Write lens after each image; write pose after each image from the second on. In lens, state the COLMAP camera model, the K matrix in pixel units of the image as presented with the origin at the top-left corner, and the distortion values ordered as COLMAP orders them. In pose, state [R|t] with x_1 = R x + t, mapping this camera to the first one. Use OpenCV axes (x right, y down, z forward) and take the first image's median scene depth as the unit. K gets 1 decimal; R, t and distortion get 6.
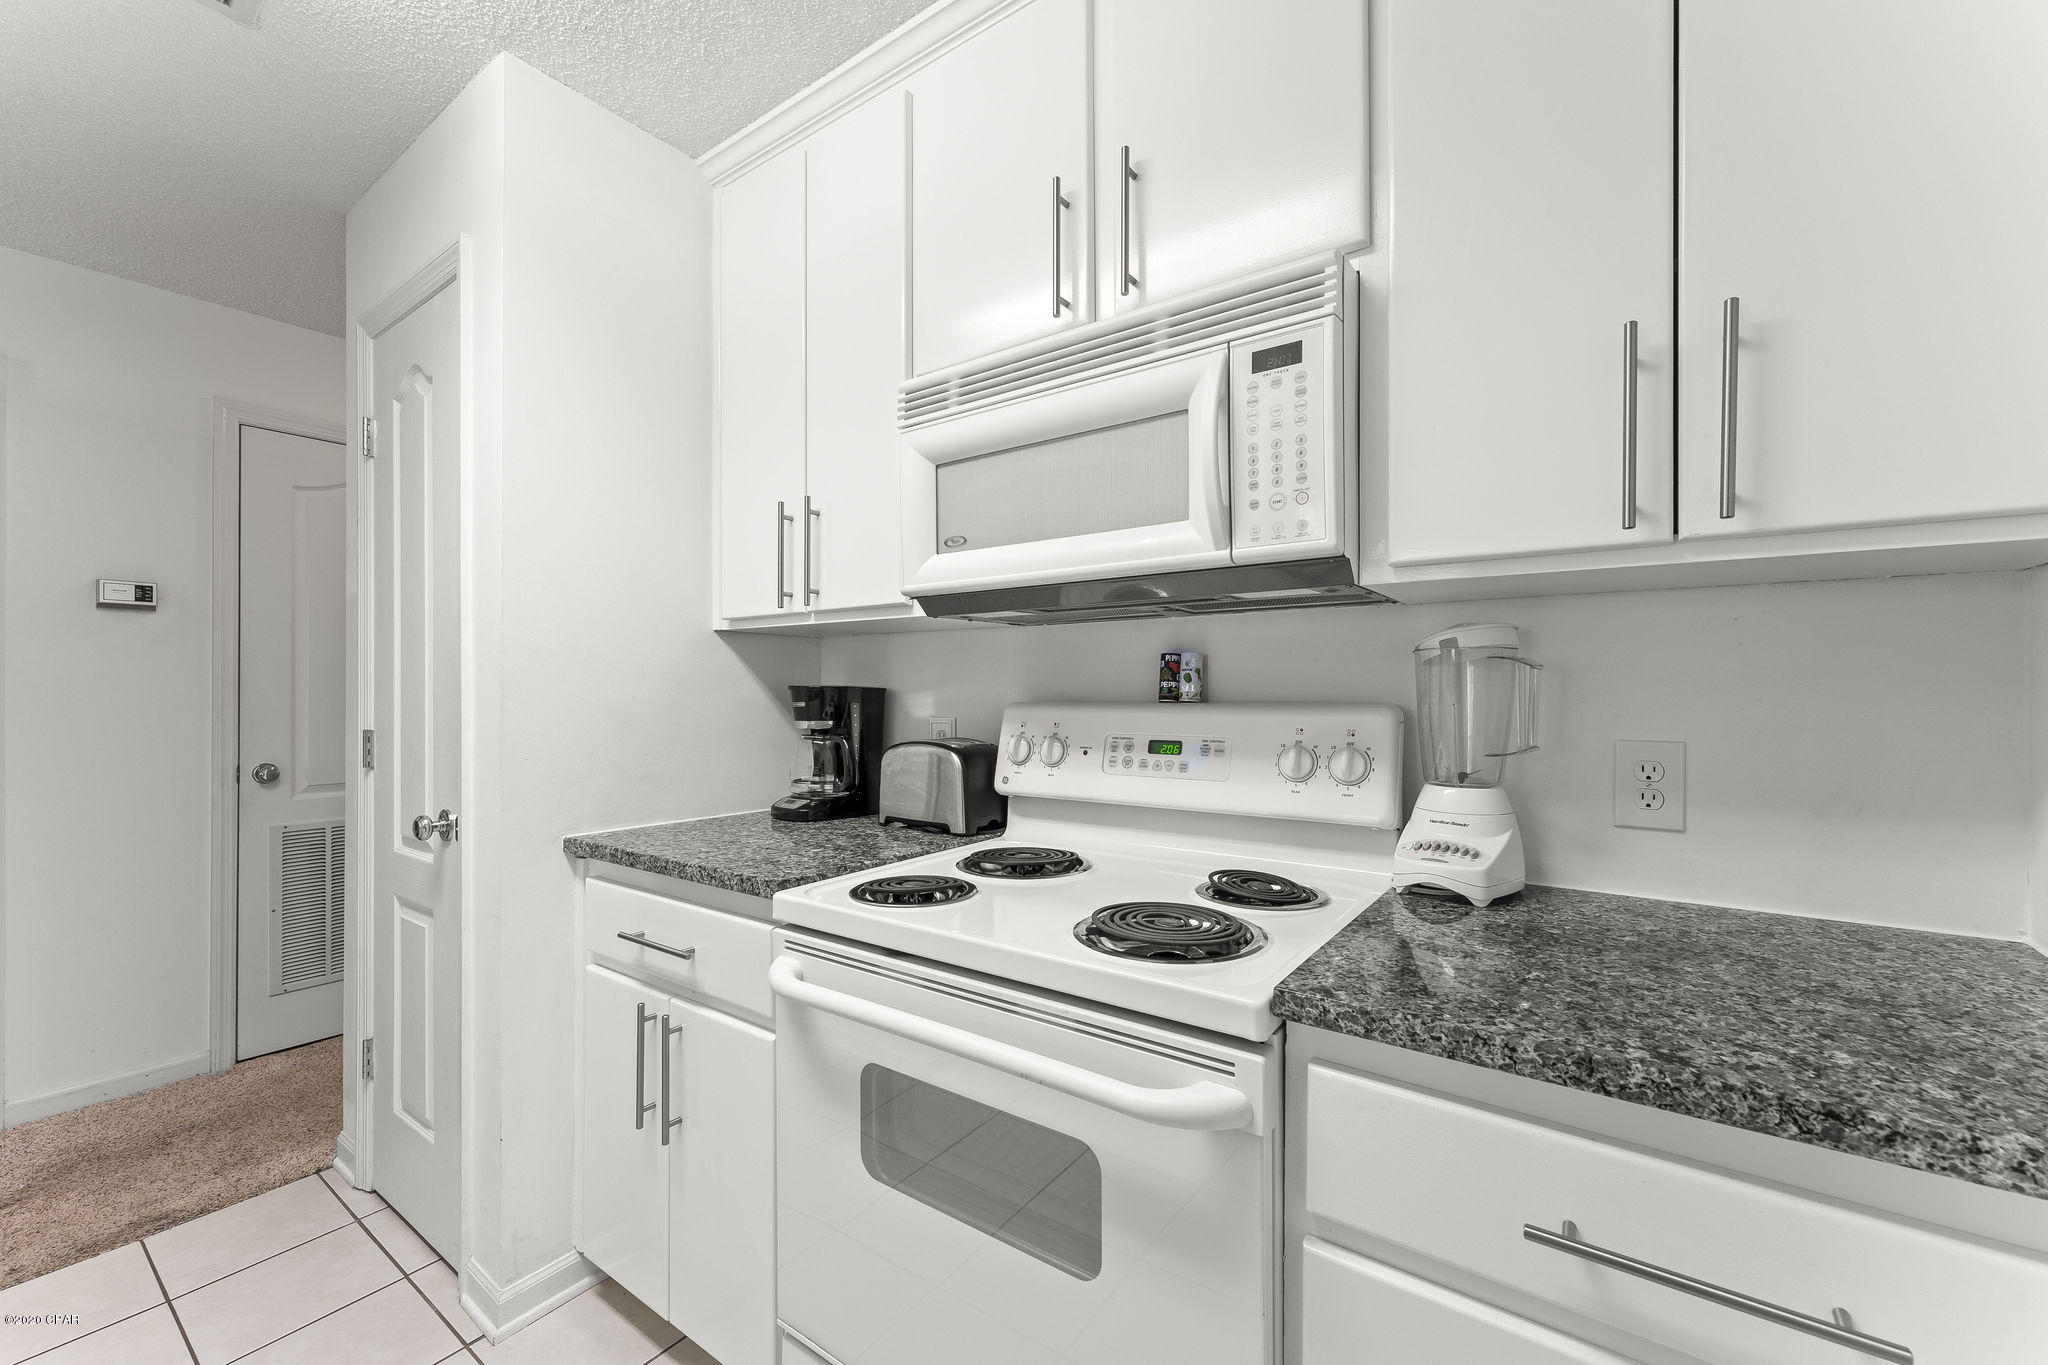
lens RADIAL K [[829.4, 0, 1022.7], [0, 829.4, 688.9], [0, 0, 1]] dist [0.000402, 0.000004]
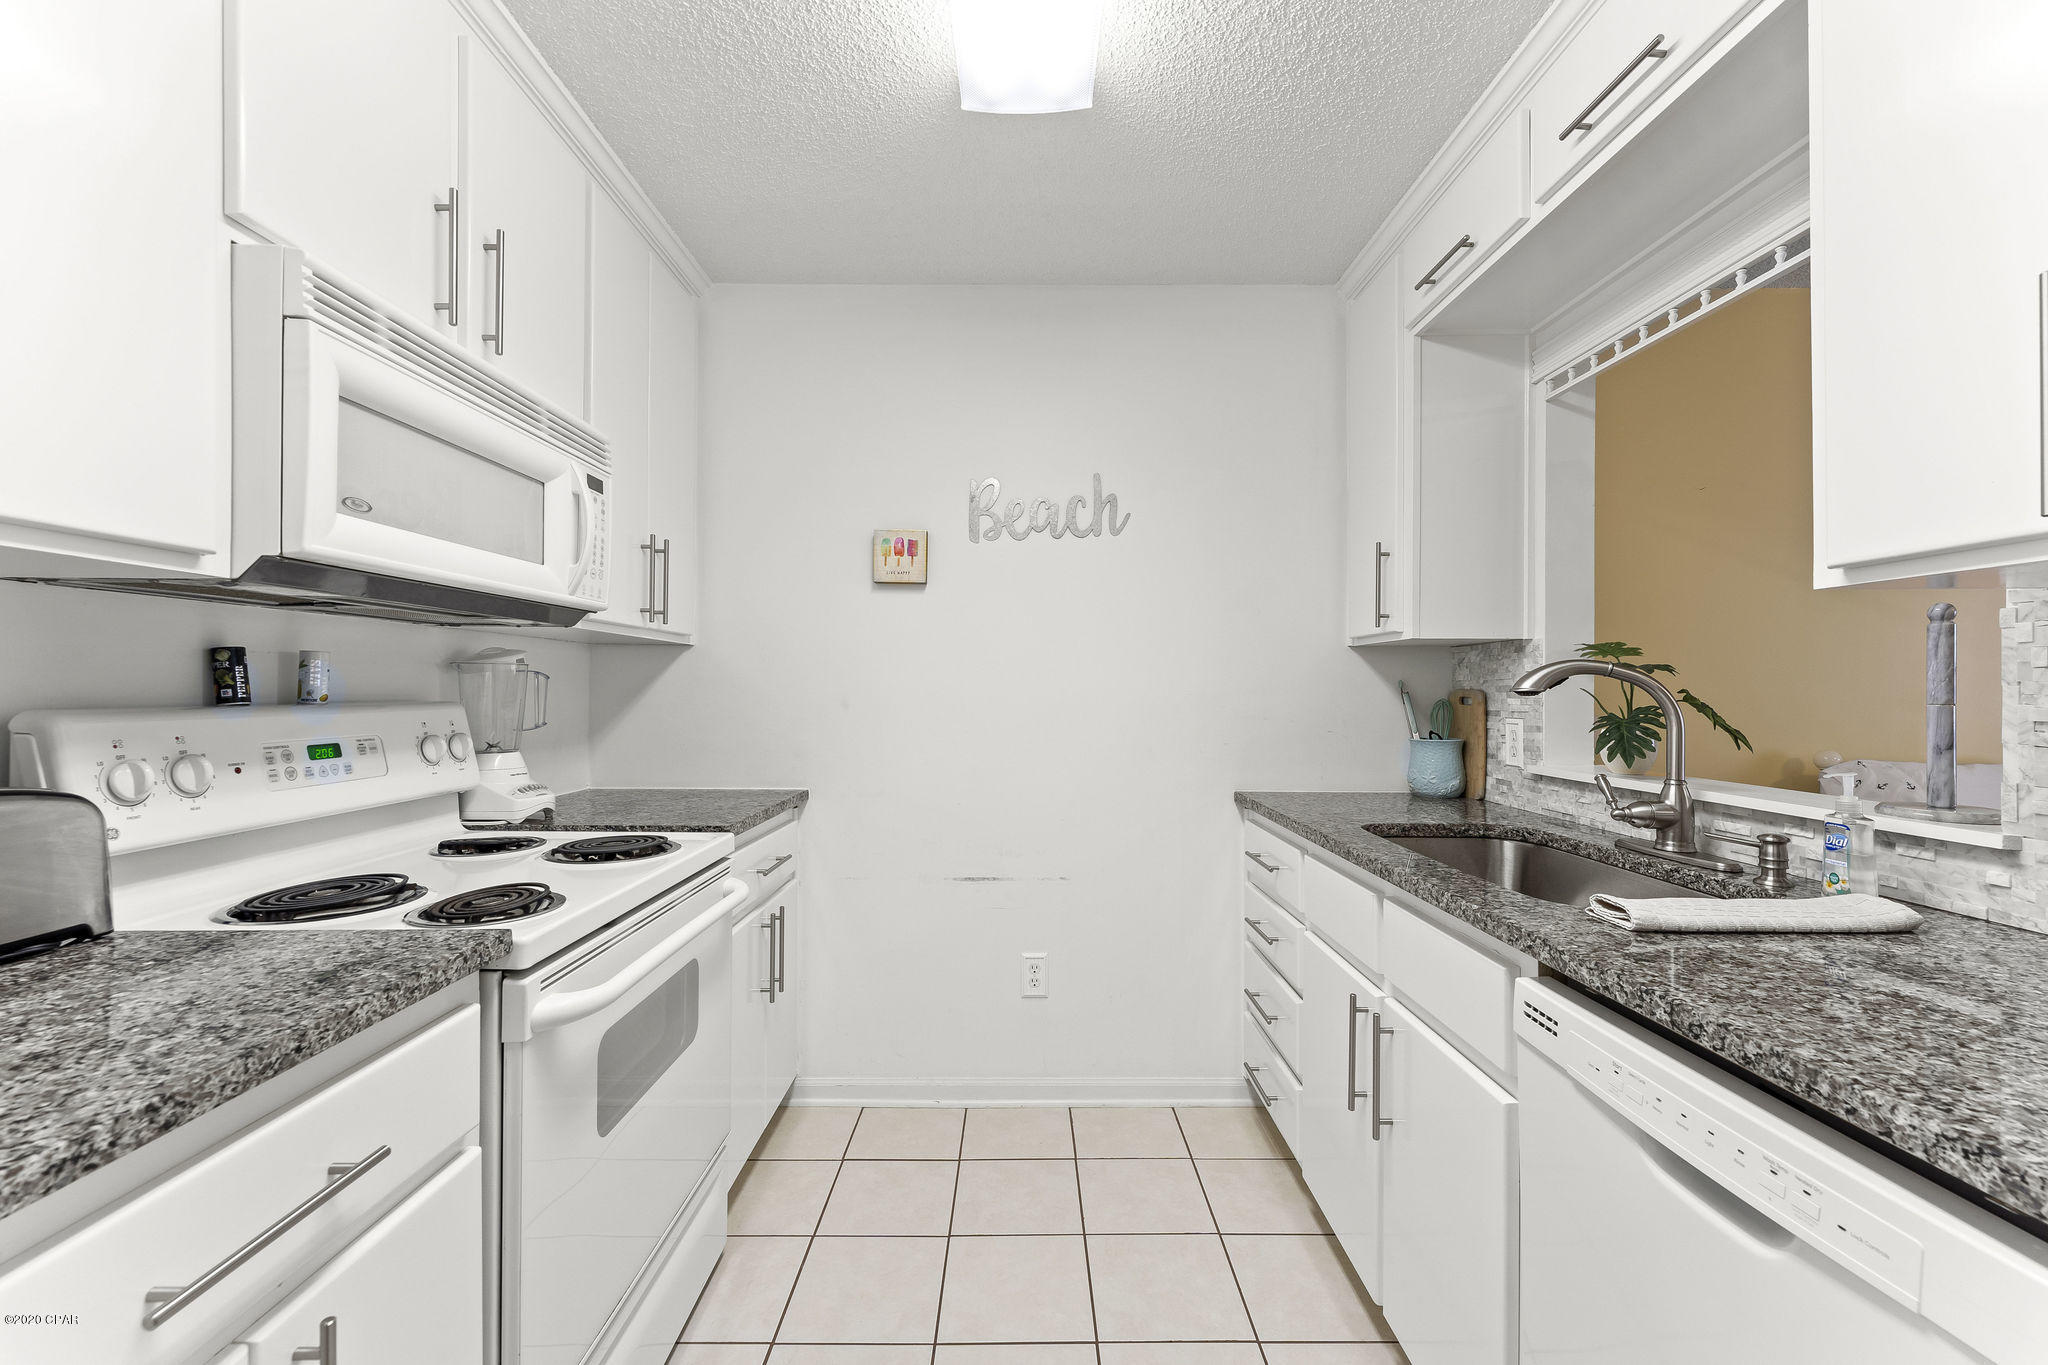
lens RADIAL K [[829.4, 0, 1023.5], [0, 829.4, 688.2], [0, 0, 1]] dist [0.000402, 0.000004]
pose [[-0.592426, 0.000167, 0.805625, -1.053784], [-0.006582, 0.999966, -0.005047, -0.002200], [-0.805598, -0.008292, -0.592404, 0.911888]]
